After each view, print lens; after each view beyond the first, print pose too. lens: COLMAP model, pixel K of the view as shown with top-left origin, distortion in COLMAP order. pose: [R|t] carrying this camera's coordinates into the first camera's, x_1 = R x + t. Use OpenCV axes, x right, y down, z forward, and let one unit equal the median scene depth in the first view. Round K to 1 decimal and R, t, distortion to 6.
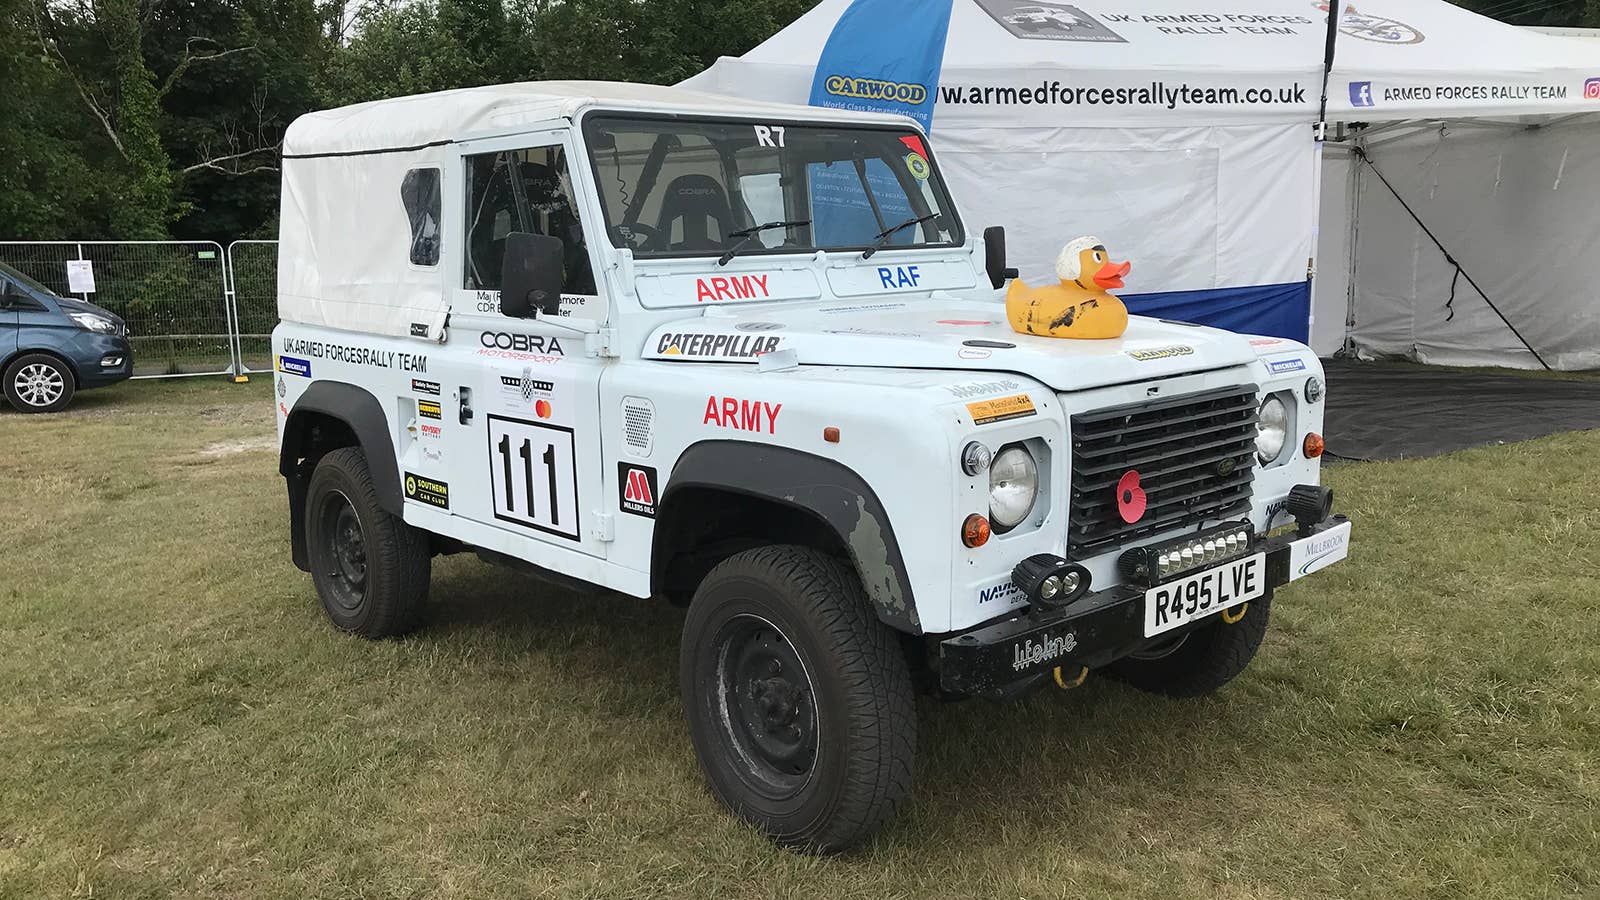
lens RADIAL K [[1388.6, 0, 800.0], [0, 1388.6, 450.0], [0, 0, 1]] dist [0.001381, -0.000023]
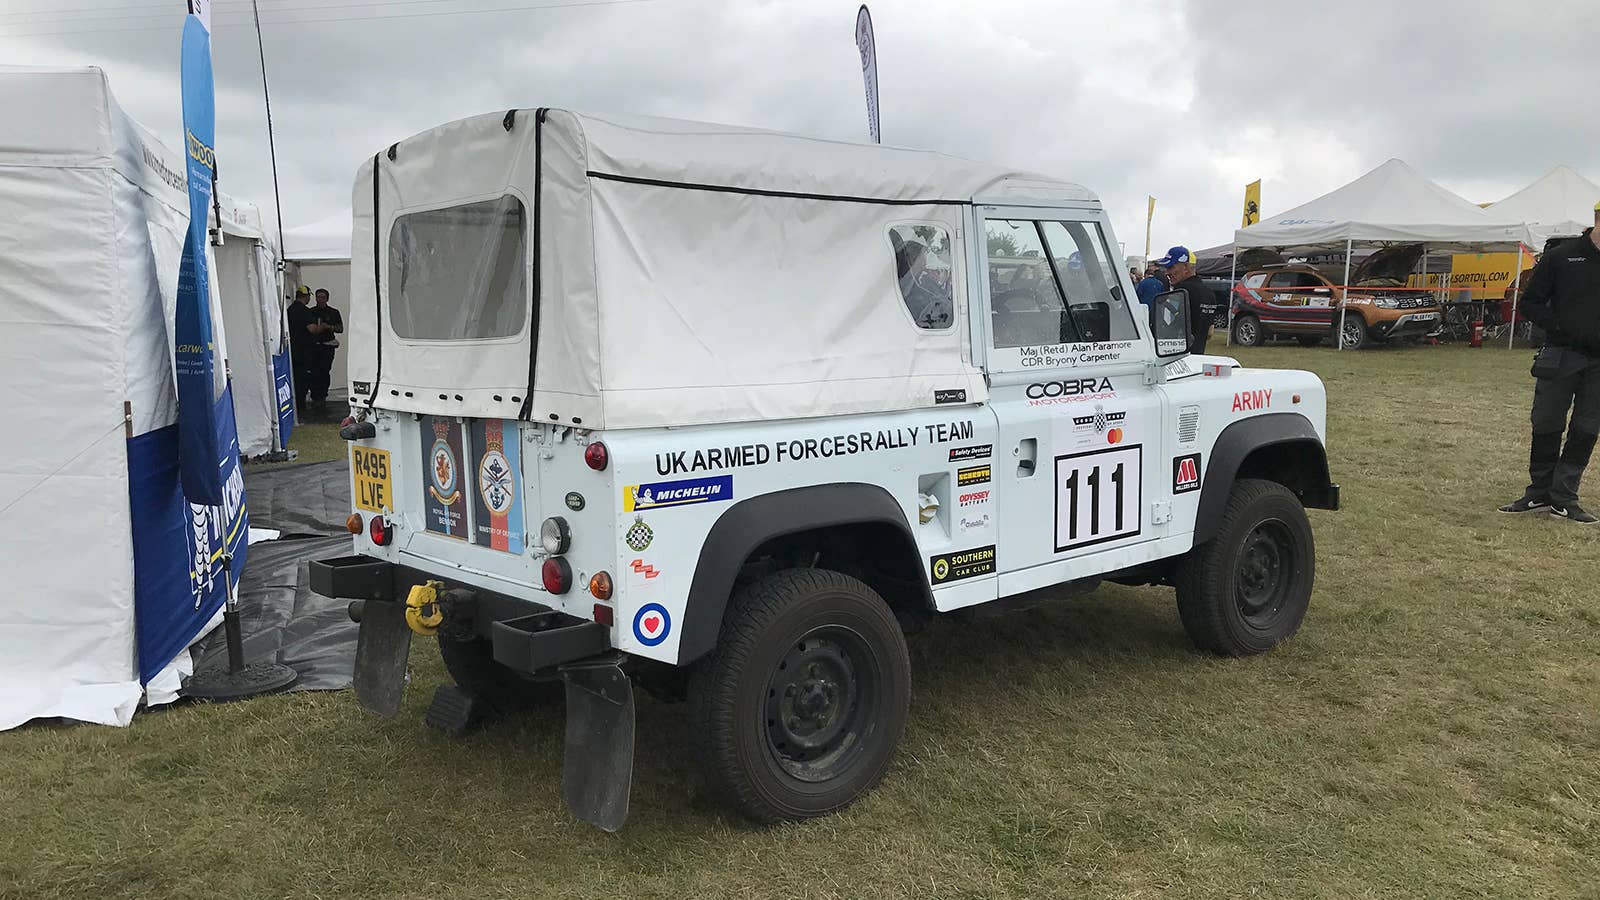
lens RADIAL K [[1388.6, 0, 800.0], [0, 1388.6, 450.0], [0, 0, 1]] dist [0.001381, -0.000023]
pose [[0.004375, -0.089903, 0.995941, -1.351870], [0.184198, 0.978981, 0.087563, -0.168968], [-0.982879, 0.183067, 0.020843, 1.209240]]
